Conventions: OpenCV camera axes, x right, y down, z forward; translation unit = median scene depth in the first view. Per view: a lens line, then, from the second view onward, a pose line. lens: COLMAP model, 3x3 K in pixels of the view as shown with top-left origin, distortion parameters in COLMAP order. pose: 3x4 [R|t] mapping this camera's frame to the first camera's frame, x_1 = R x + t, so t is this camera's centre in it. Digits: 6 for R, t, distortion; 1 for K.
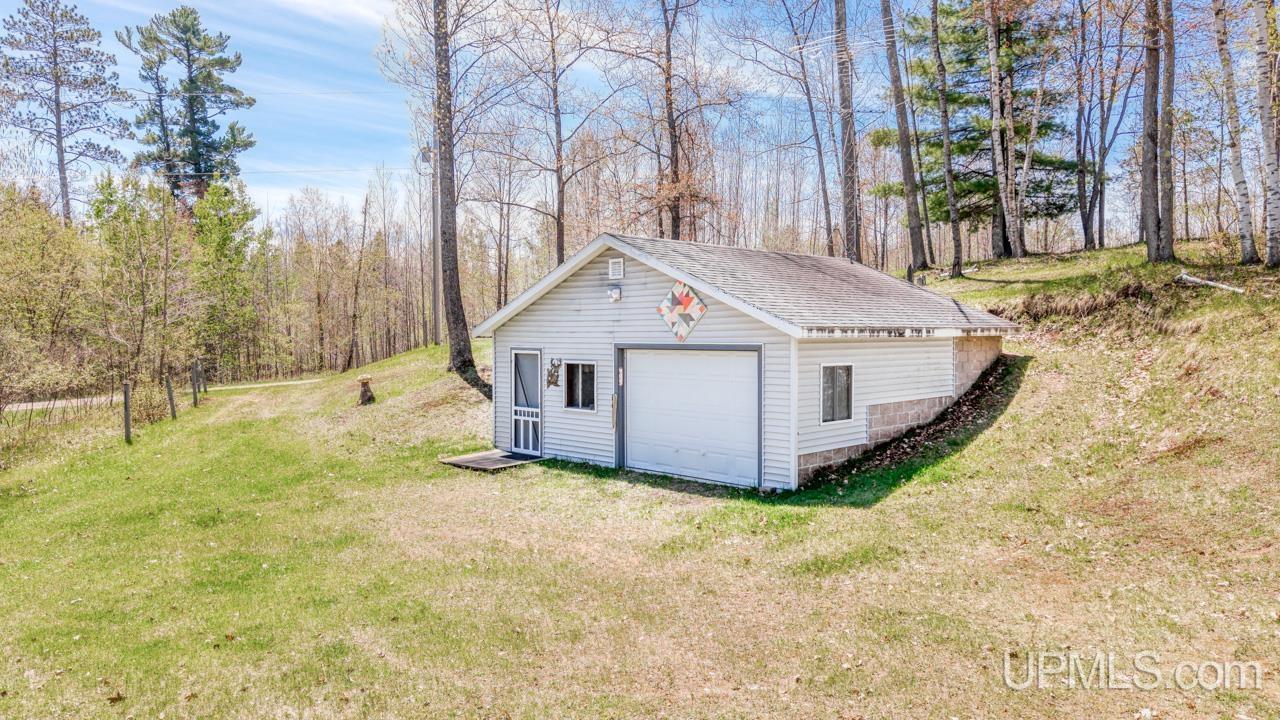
lens RADIAL K [[864.3, 0, 647.1], [0, 864.3, 360.0], [0, 0, 1]] dist [0.041982, -0.050201]
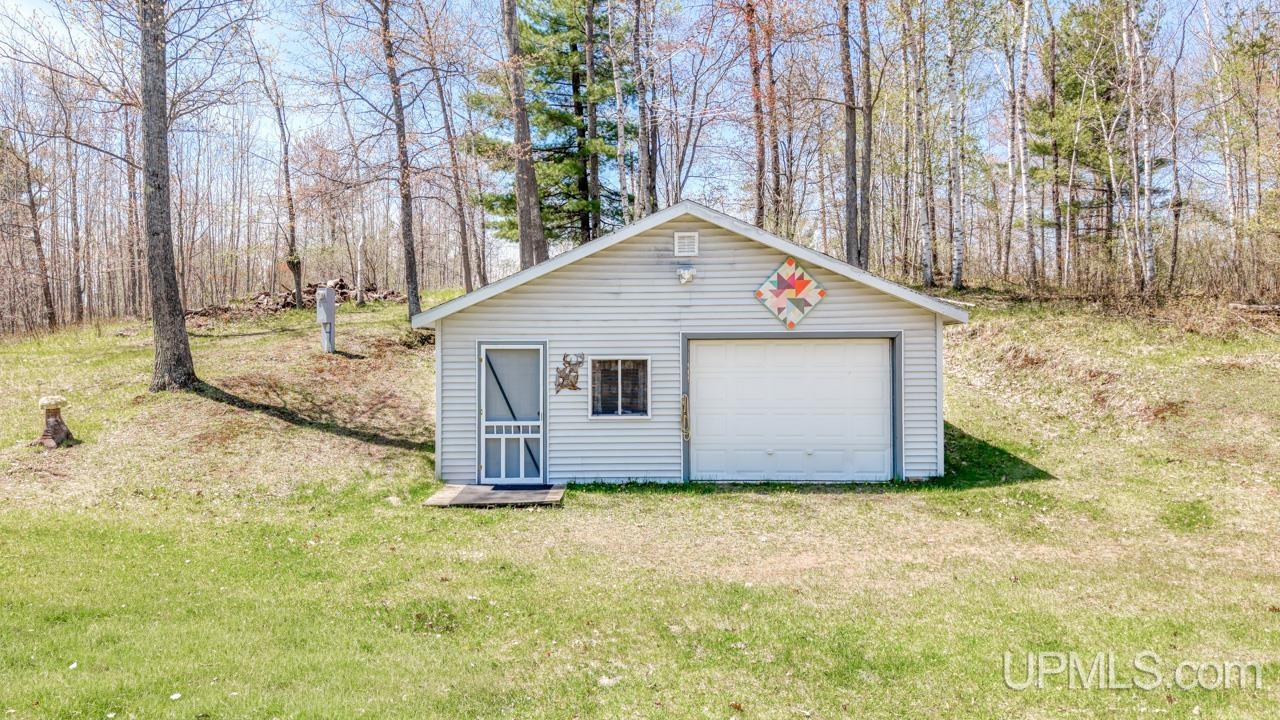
lens RADIAL K [[864.3, 0, 645.5], [0, 864.3, 354.3], [0, 0, 1]] dist [0.041982, -0.050201]
pose [[0.714566, -0.001561, 0.699566, -0.622945], [0.028544, 0.999230, -0.026926, 0.022049], [-0.698985, 0.039209, 0.714060, 0.410921]]
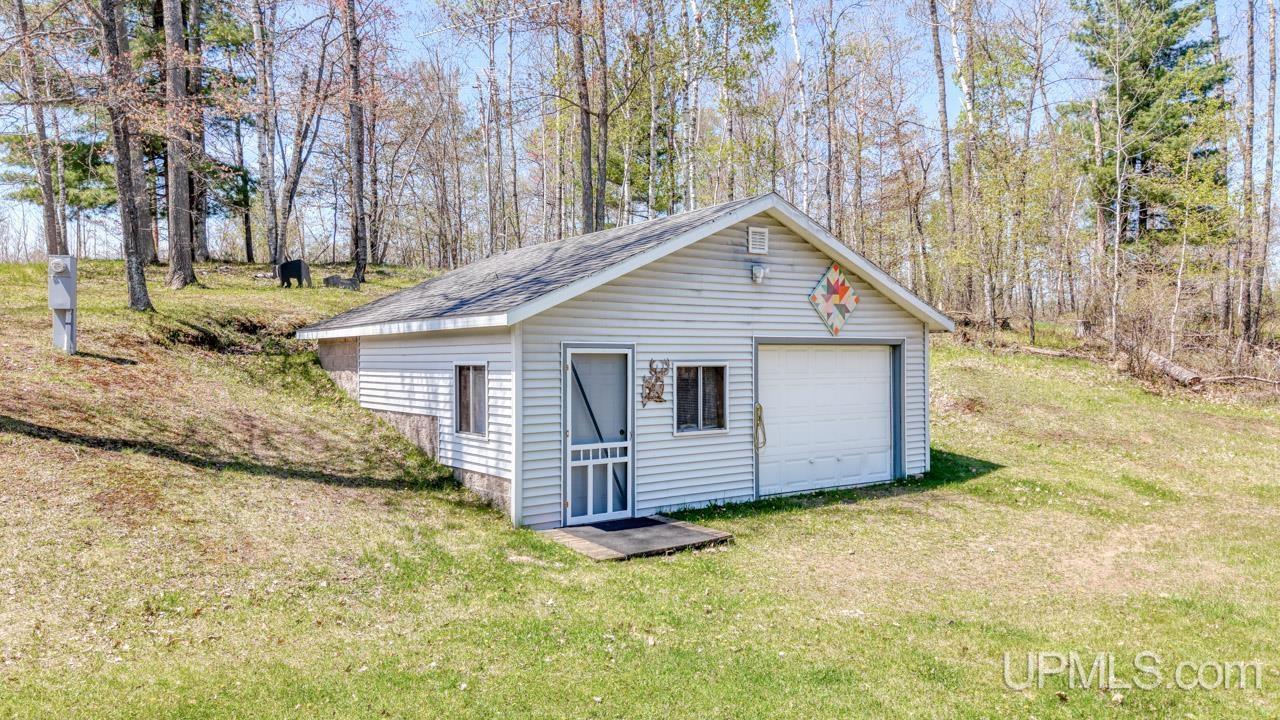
lens RADIAL K [[864.3, 0, 633.1], [0, 864.3, 361.6], [0, 0, 1]] dist [0.041982, -0.050201]
pose [[0.178065, -0.003426, 0.984013, -0.781366], [0.037630, 0.999286, -0.003330, 0.000985], [-0.983299, 0.037621, 0.178067, 0.930917]]
